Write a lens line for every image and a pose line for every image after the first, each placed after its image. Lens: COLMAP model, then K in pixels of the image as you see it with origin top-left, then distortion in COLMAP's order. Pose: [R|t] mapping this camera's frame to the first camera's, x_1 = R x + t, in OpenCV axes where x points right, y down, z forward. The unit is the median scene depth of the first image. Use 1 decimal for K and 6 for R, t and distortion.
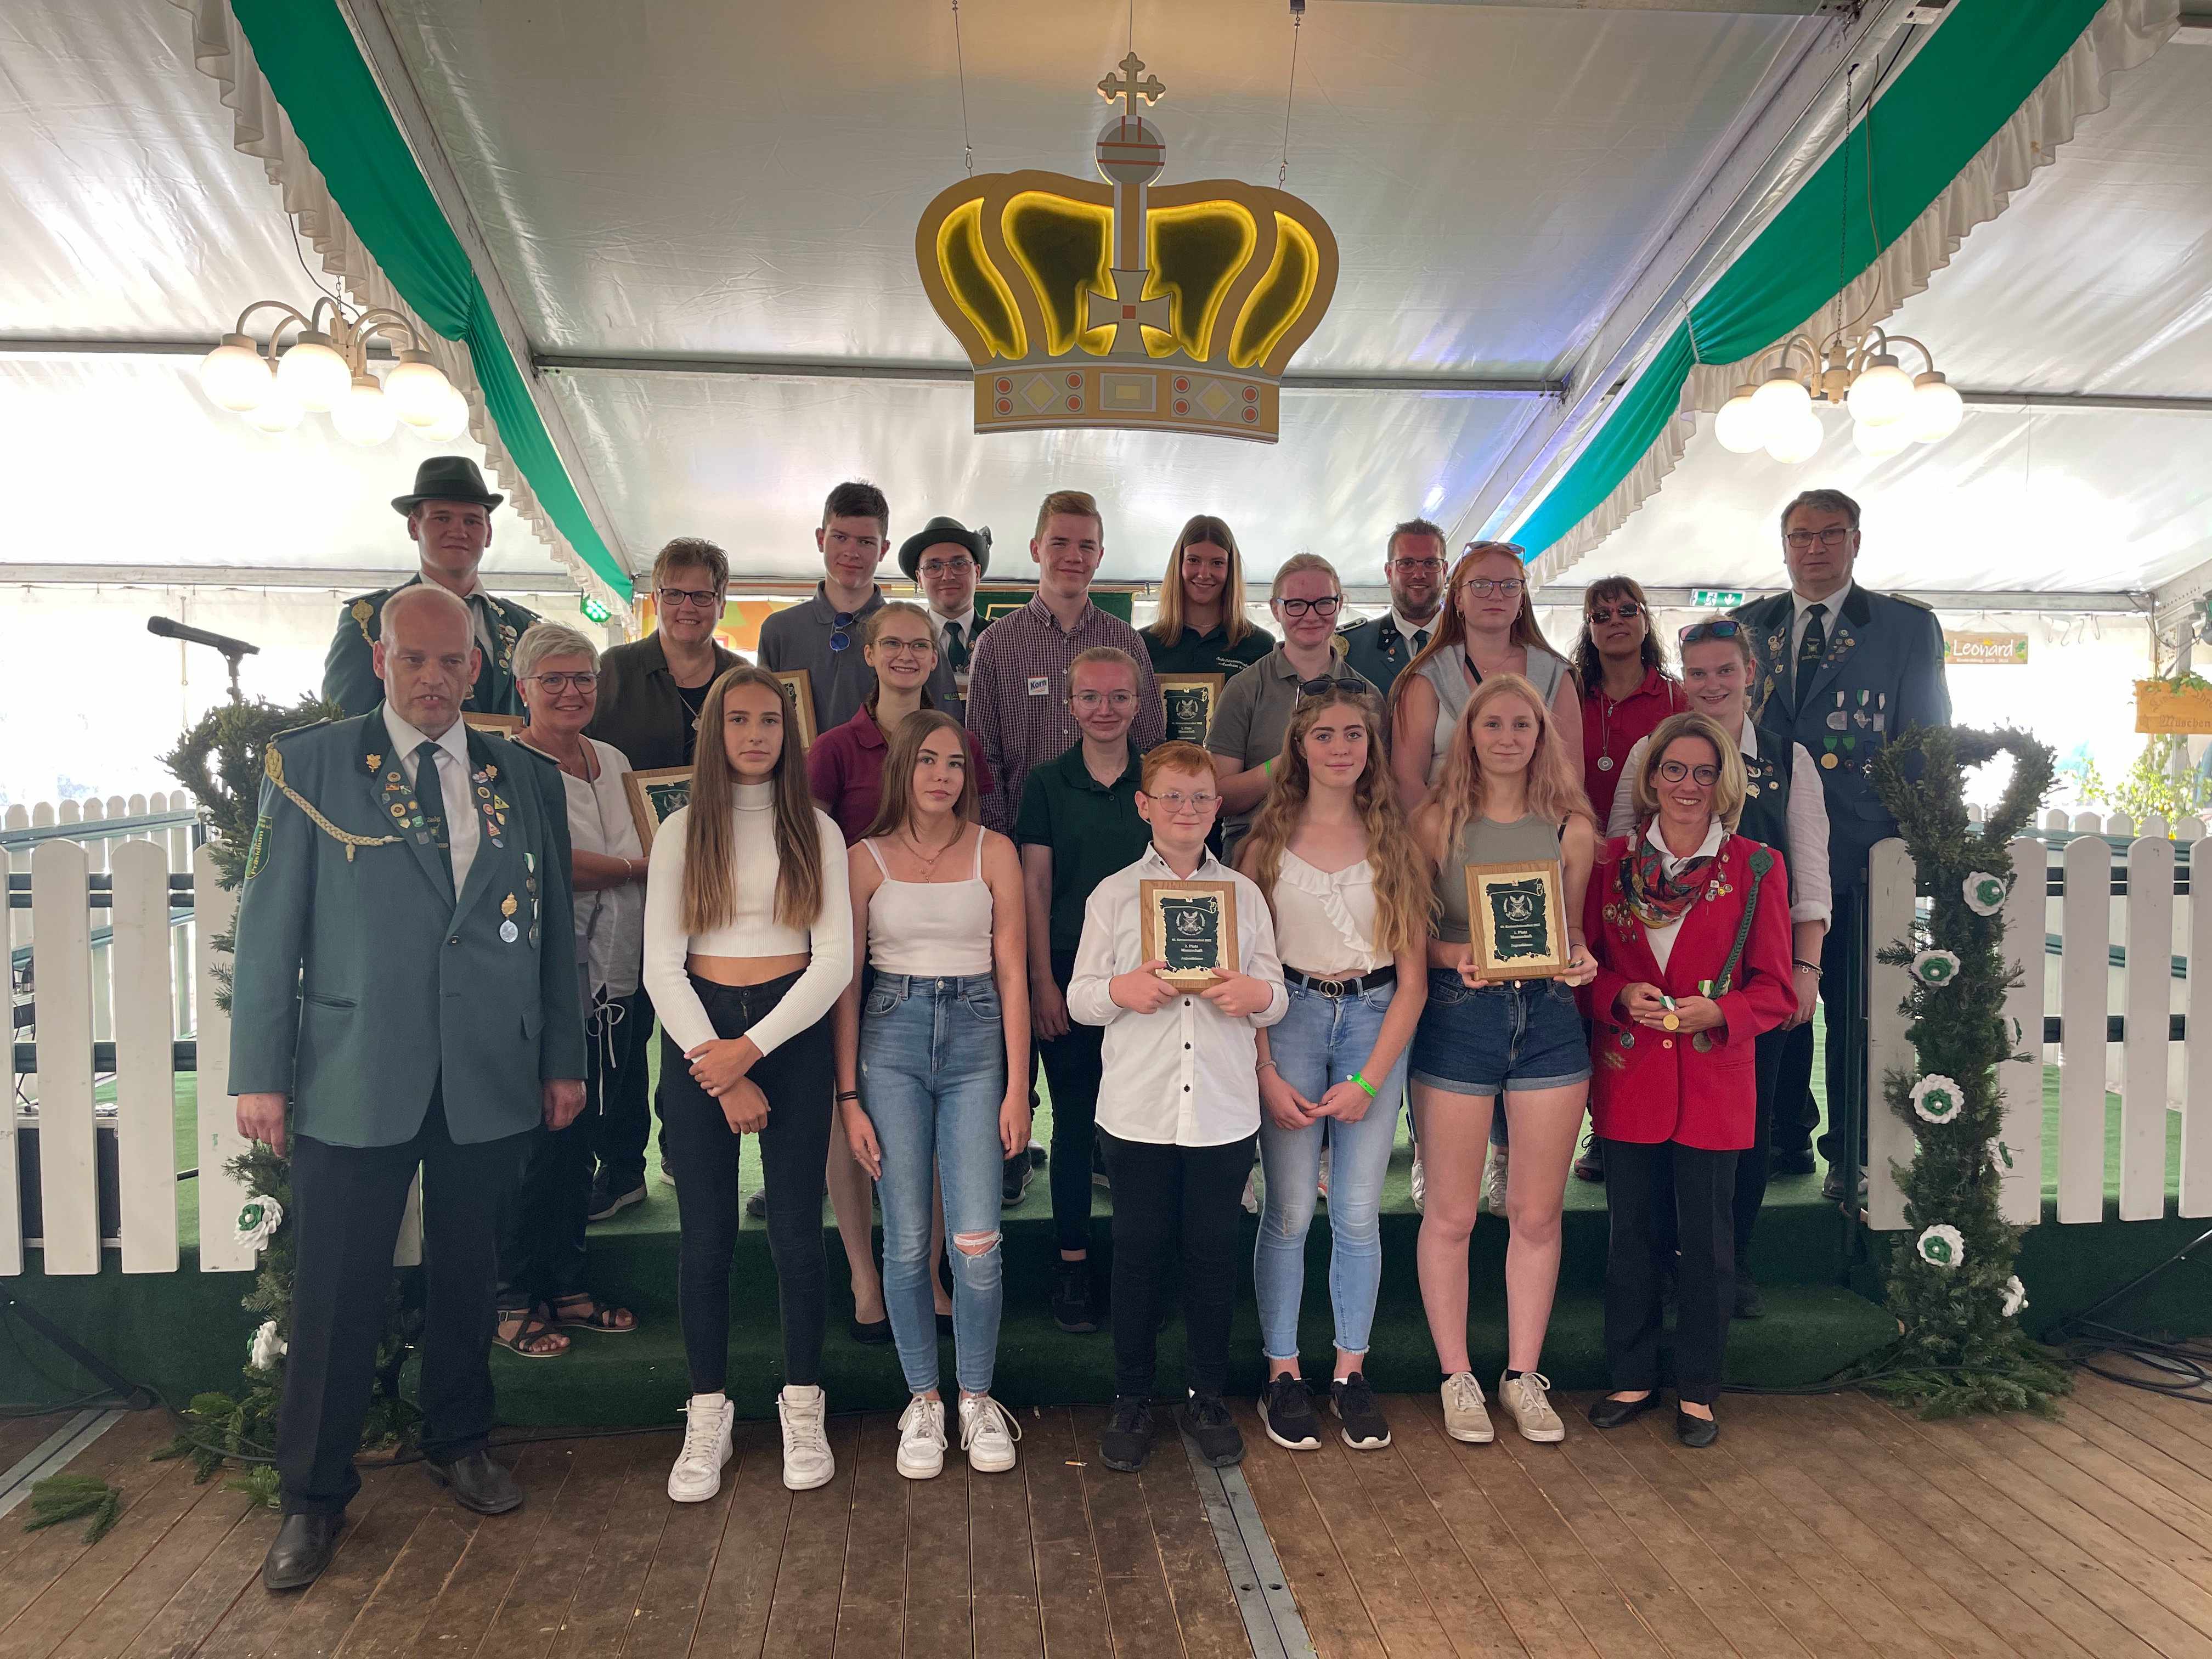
lens RADIAL K [[1635.6, 0, 1114.6], [0, 1635.6, 851.9], [0, 0, 1]] dist [0.010633, 0.002519]
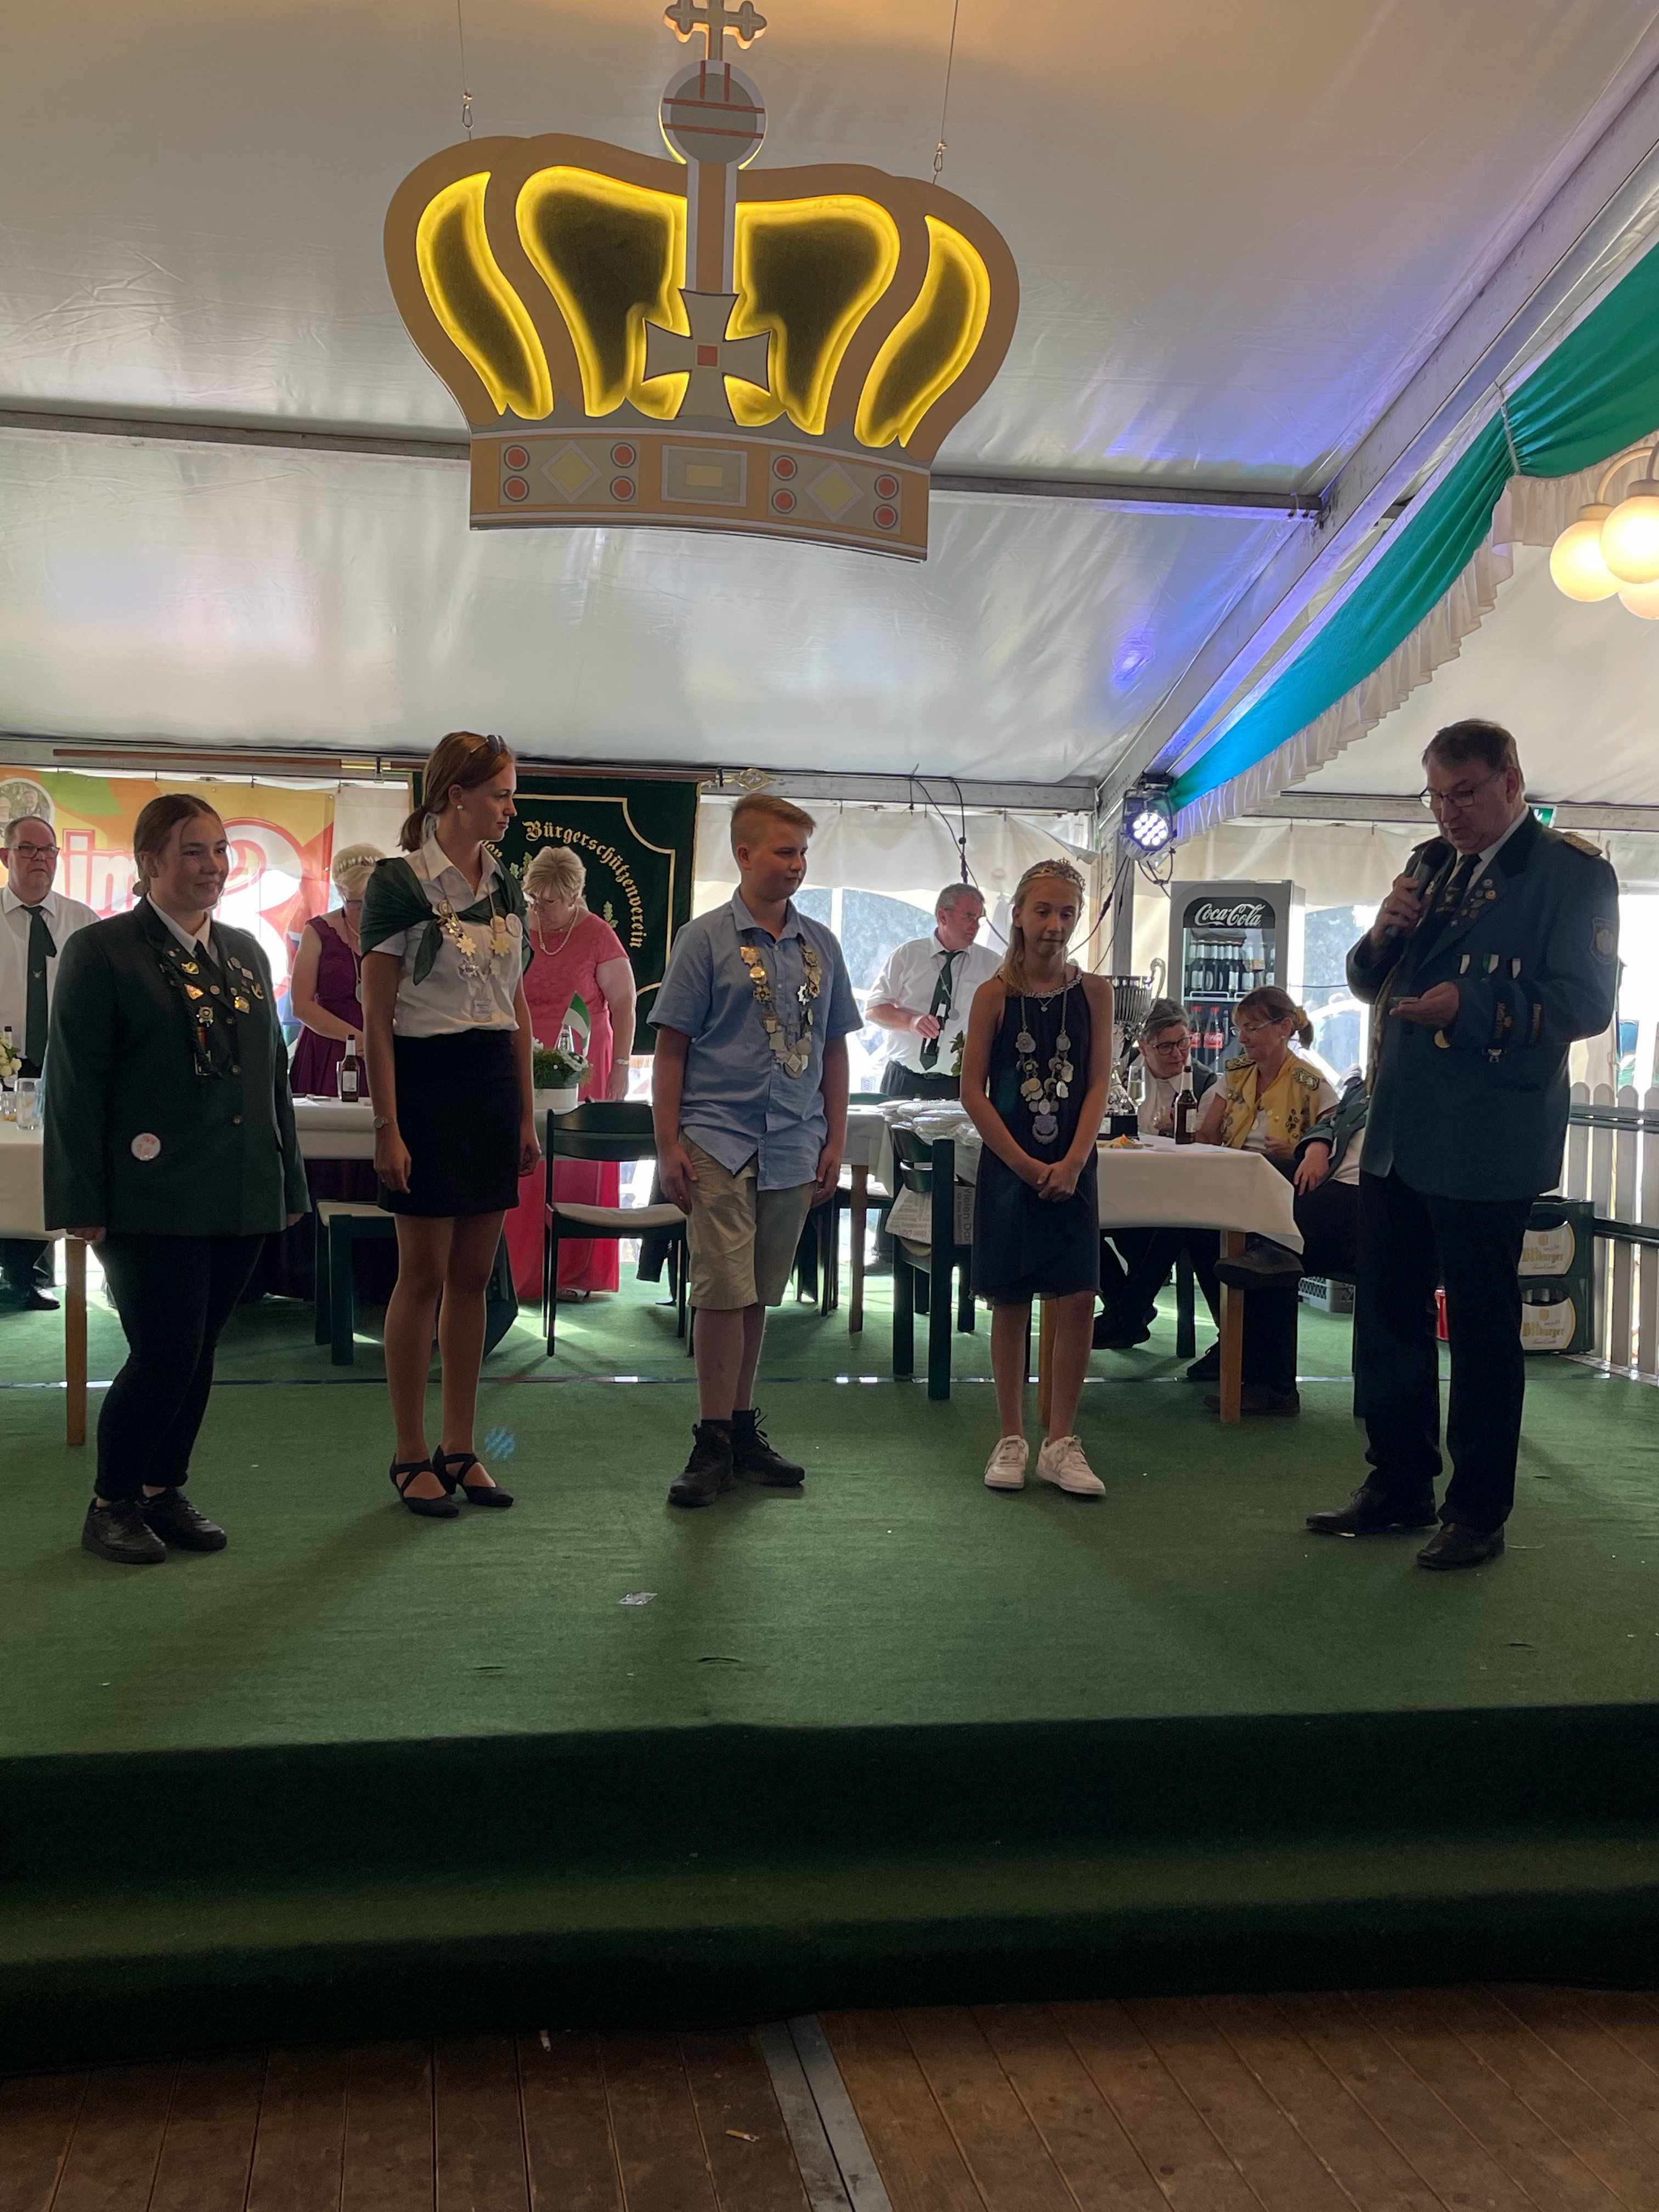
lens RADIAL K [[2274.4, 0, 846.3], [0, 2274.4, 1147.4], [0, 0, 1]] dist [0.023376, 0.000000]
pose [[0.996457, 0.015420, 0.082683, -0.006416], [-0.015201, 0.999879, -0.003281, -0.004633], [-0.082724, 0.002013, 0.996570, 0.066244]]
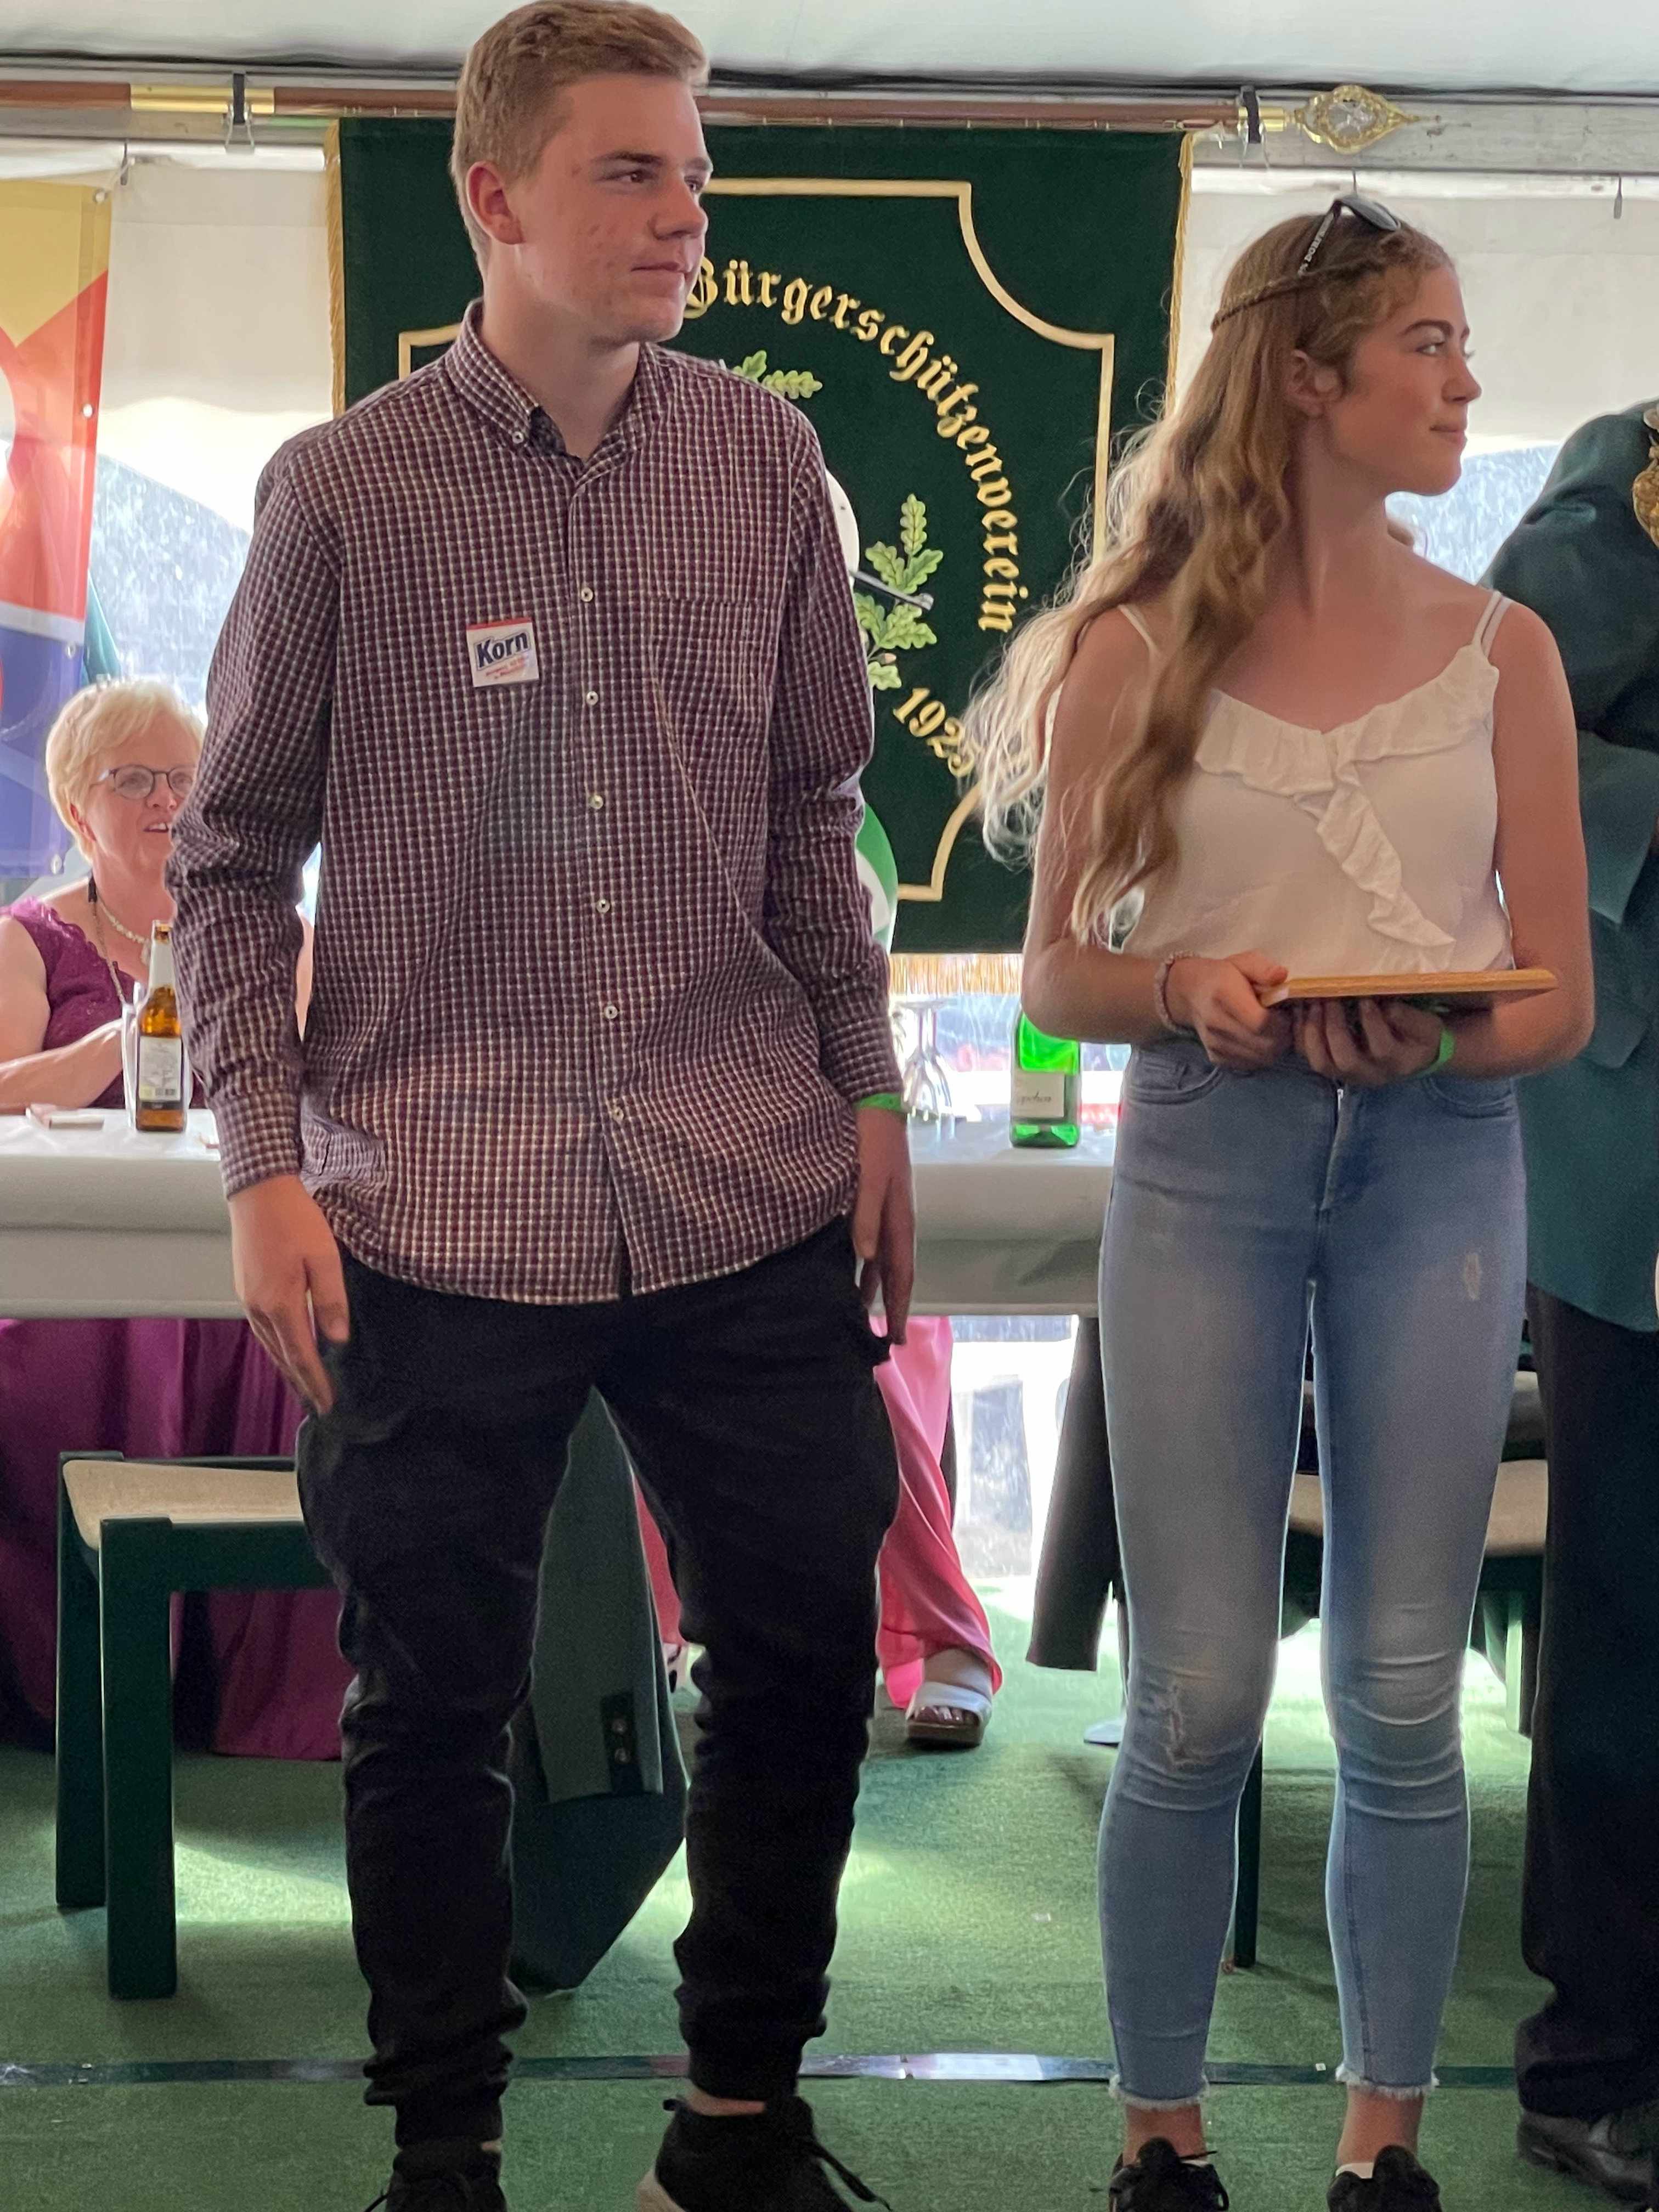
lens RADIAL K [[5679.6, 0, 842.0], [0, 5679.6, 1106.2], [0, 0, 1]] dist [0.064374, 0.000000]
pose [[0.999811, 0.012029, -0.015244, -0.041833], [-0.012024, 0.999928, 0.000465, -0.039932], [0.015248, -0.000281, 0.999884, 0.361480]]
